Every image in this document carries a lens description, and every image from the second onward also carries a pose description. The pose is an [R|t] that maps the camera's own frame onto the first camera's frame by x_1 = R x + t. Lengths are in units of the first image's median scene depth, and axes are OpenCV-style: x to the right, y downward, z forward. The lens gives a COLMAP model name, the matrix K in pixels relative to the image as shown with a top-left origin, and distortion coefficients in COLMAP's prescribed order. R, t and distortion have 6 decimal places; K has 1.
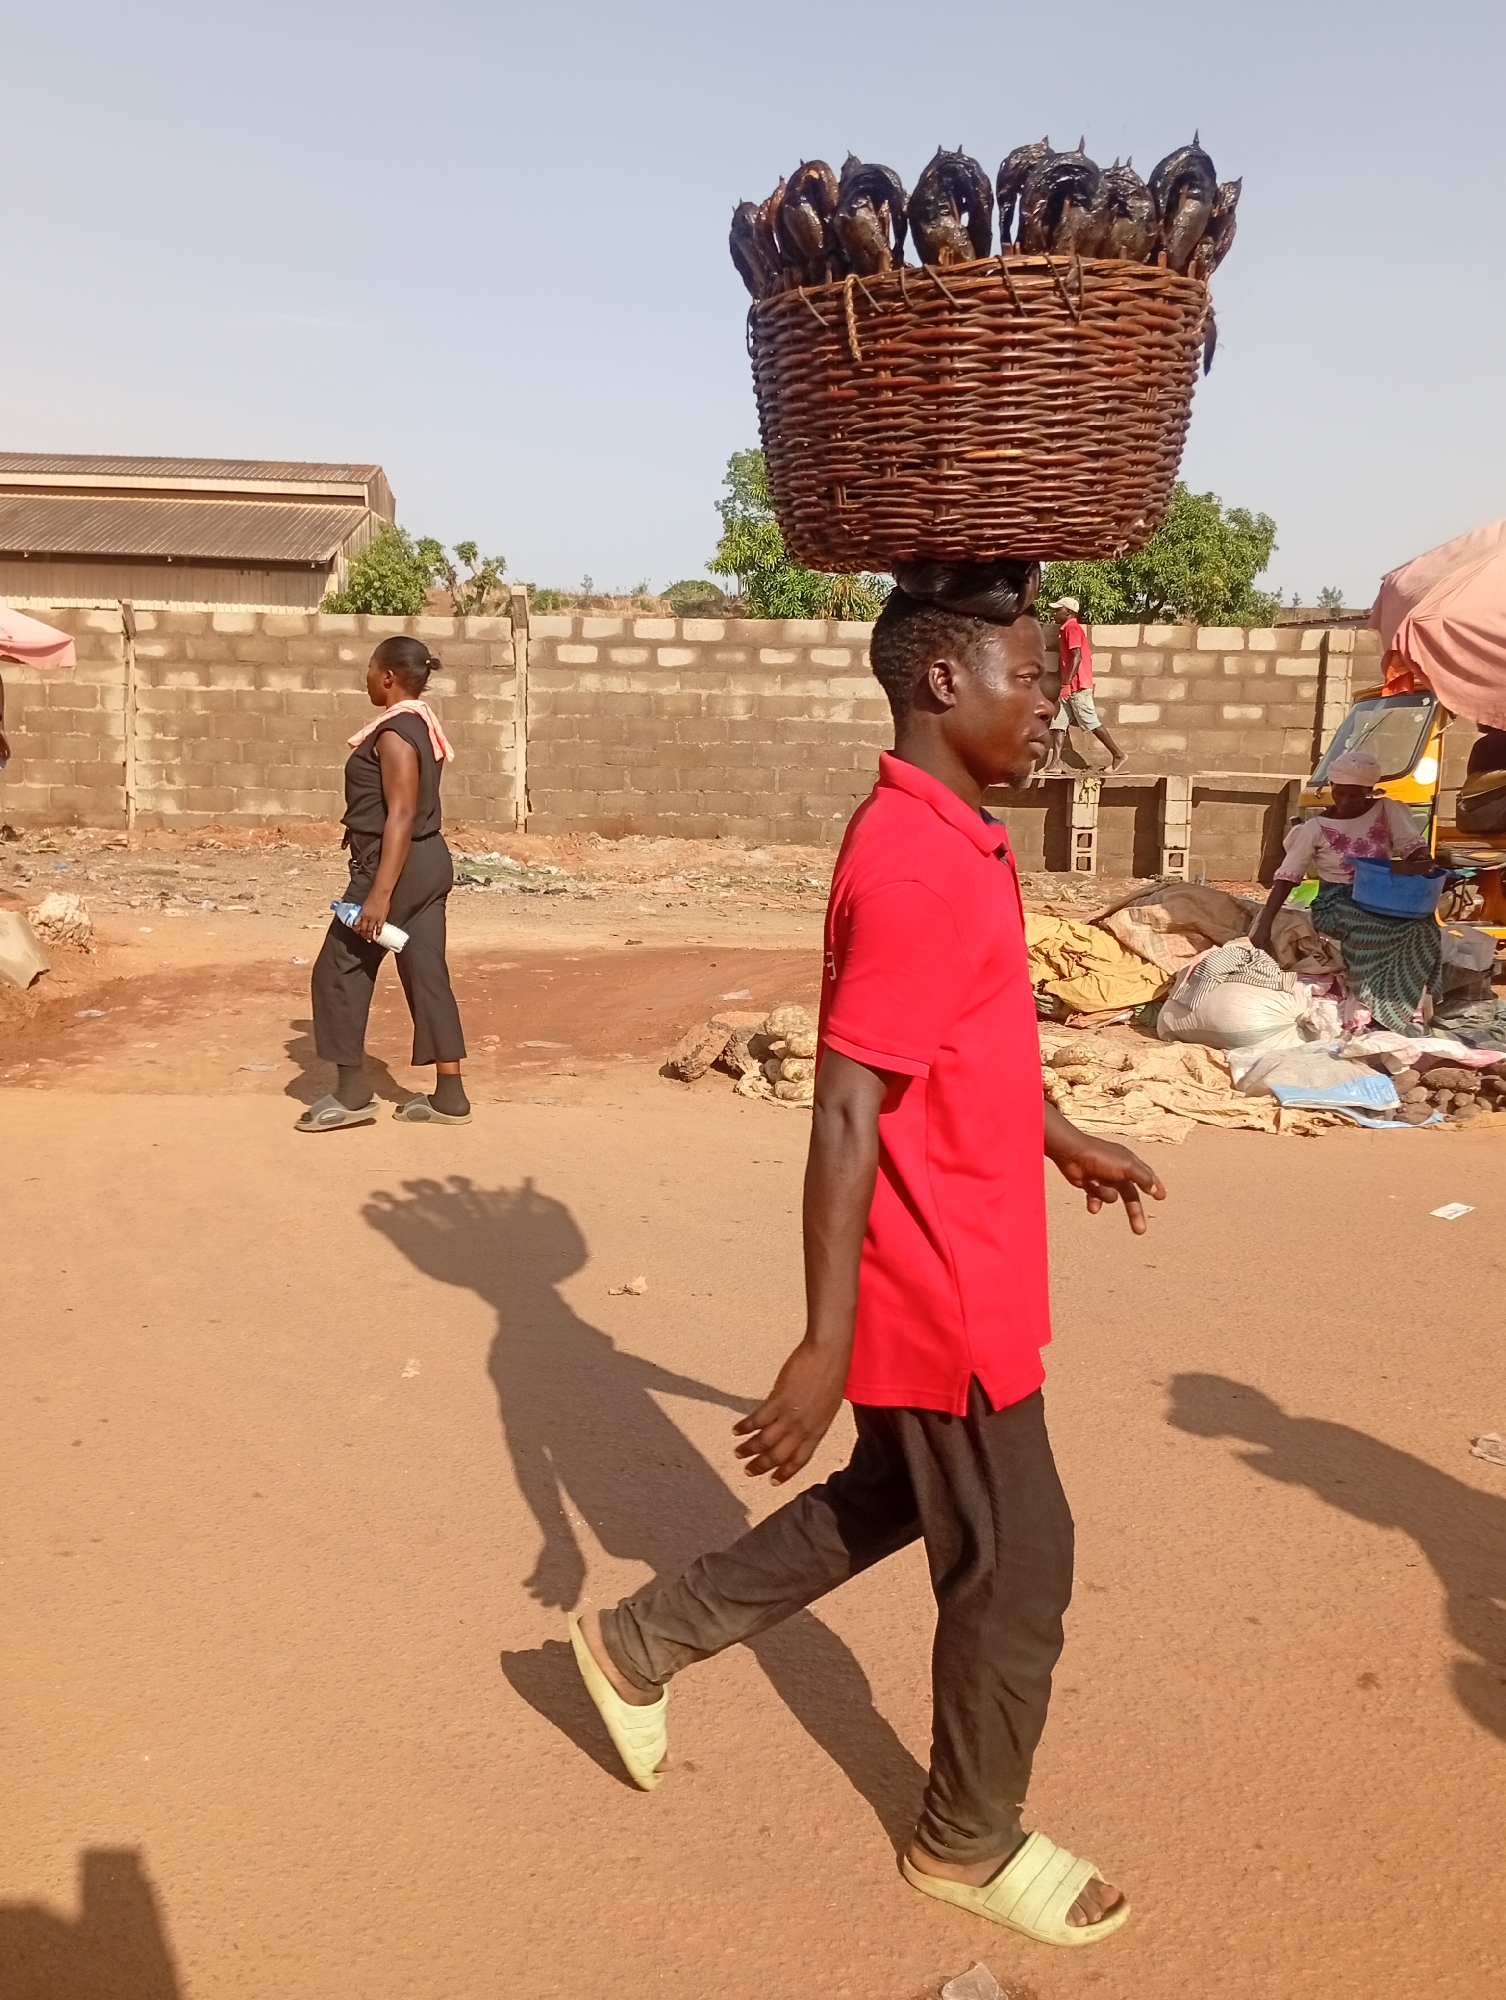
lens RADIAL K [[1844.8, 0, 751.4], [0, 1844.8, 993.7], [0, 0, 1]] dist [0.096813, -0.016434]
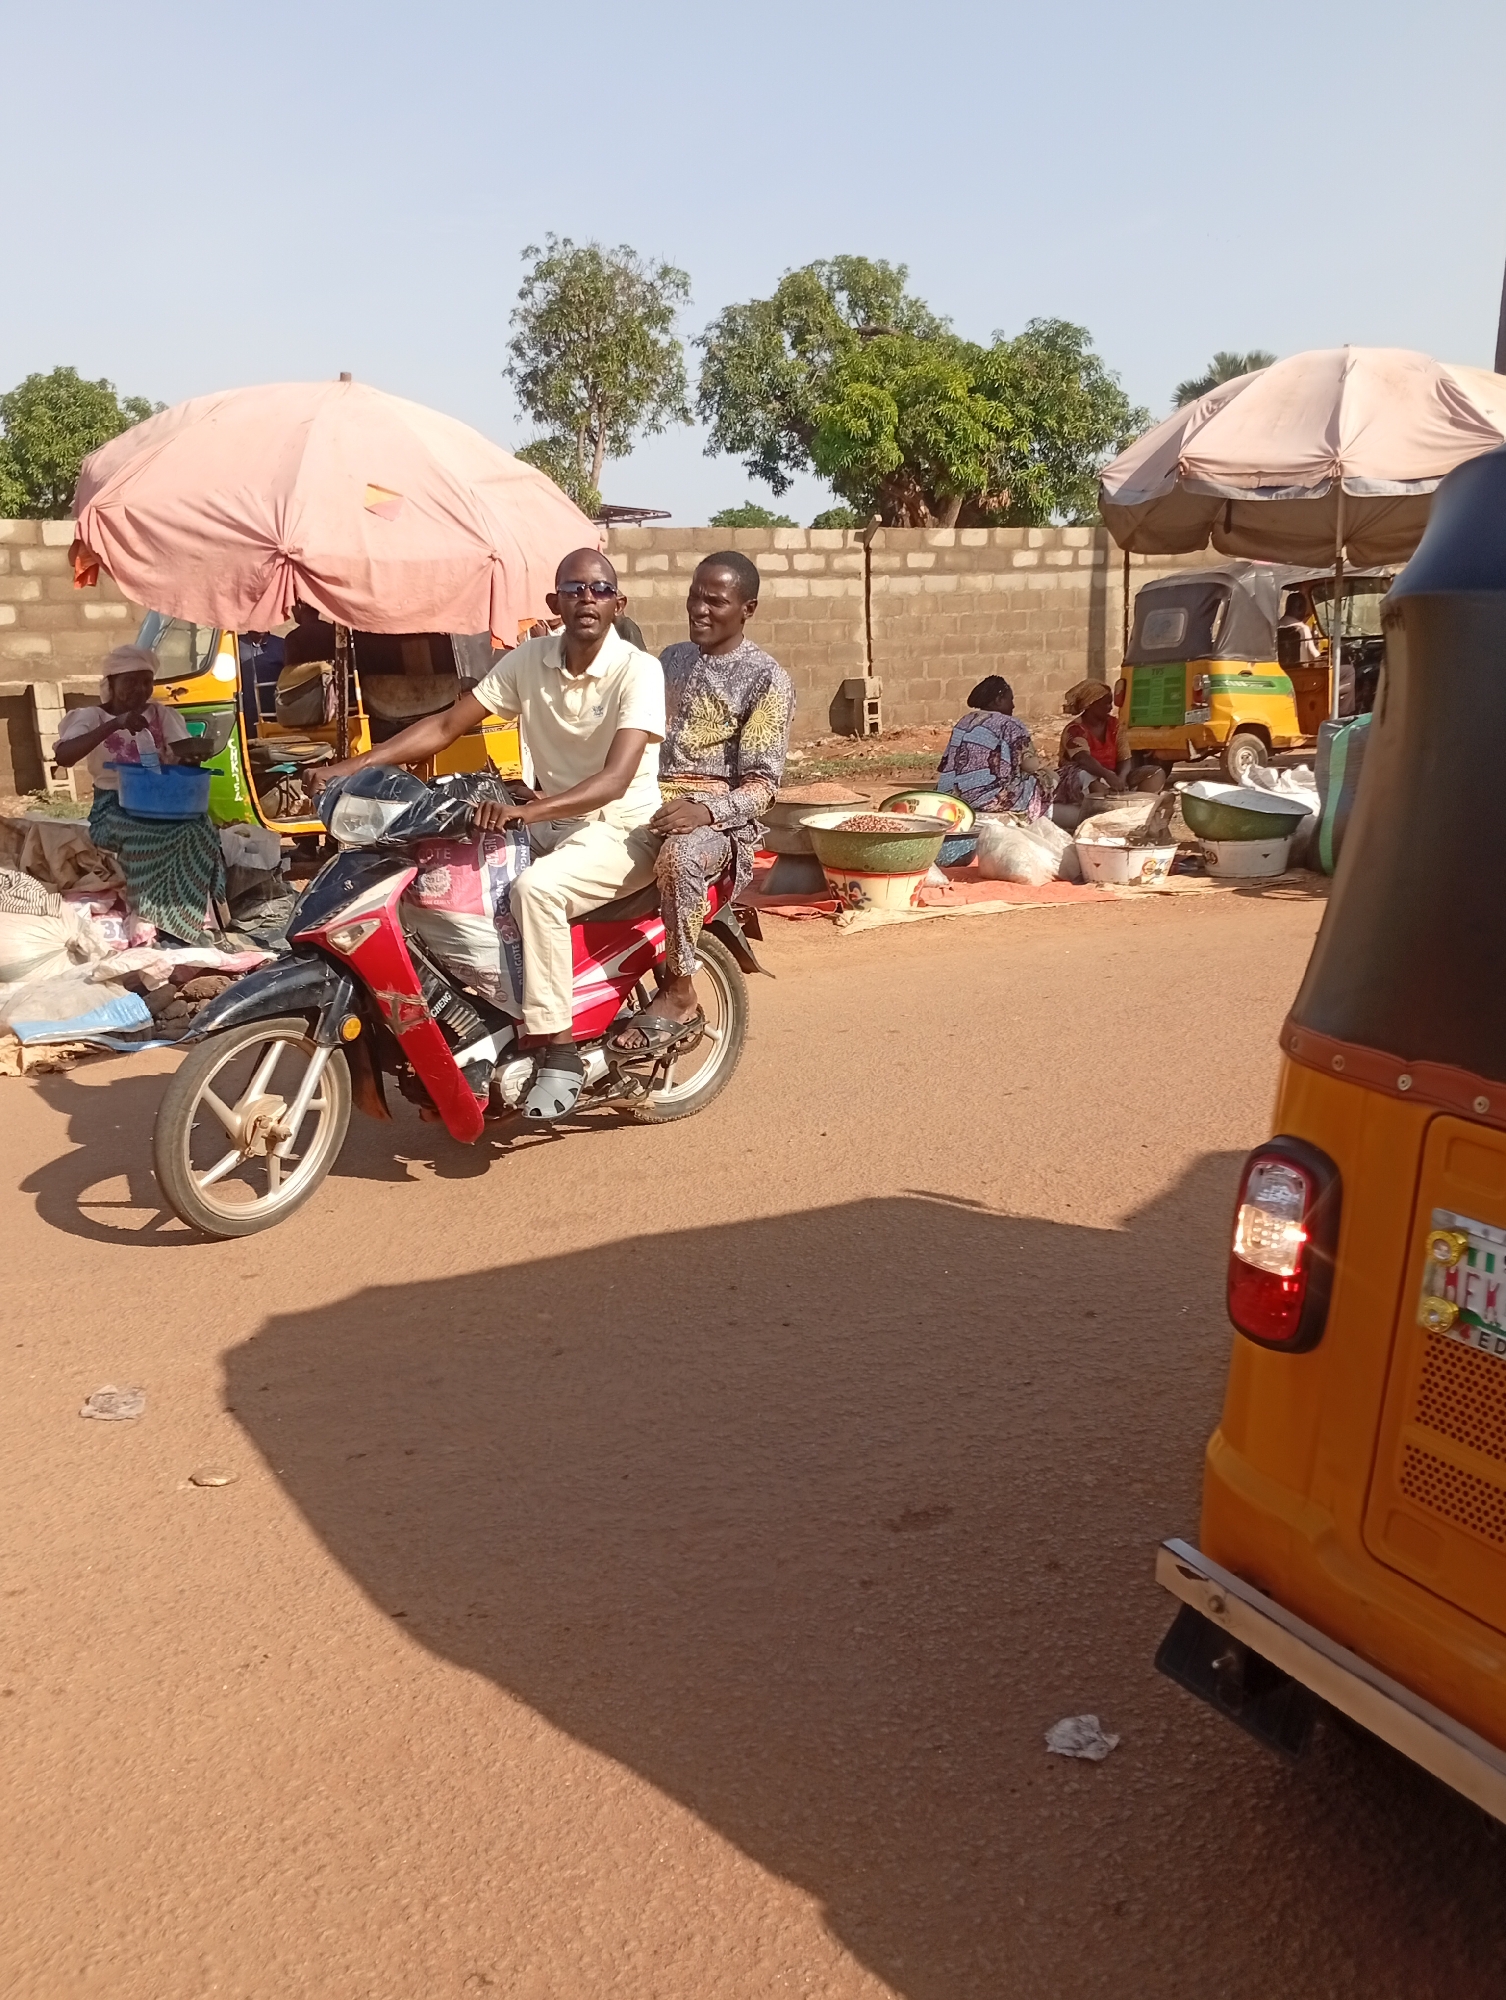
lens RADIAL K [[1844.8, 0, 746.5], [0, 1844.8, 1003.1], [0, 0, 1]] dist [0.096813, -0.016434]
pose [[0.854731, -0.150033, 0.496915, 0.107515], [0.121354, 0.988545, 0.089732, 0.000589], [-0.504686, -0.016394, 0.863147, 0.019123]]
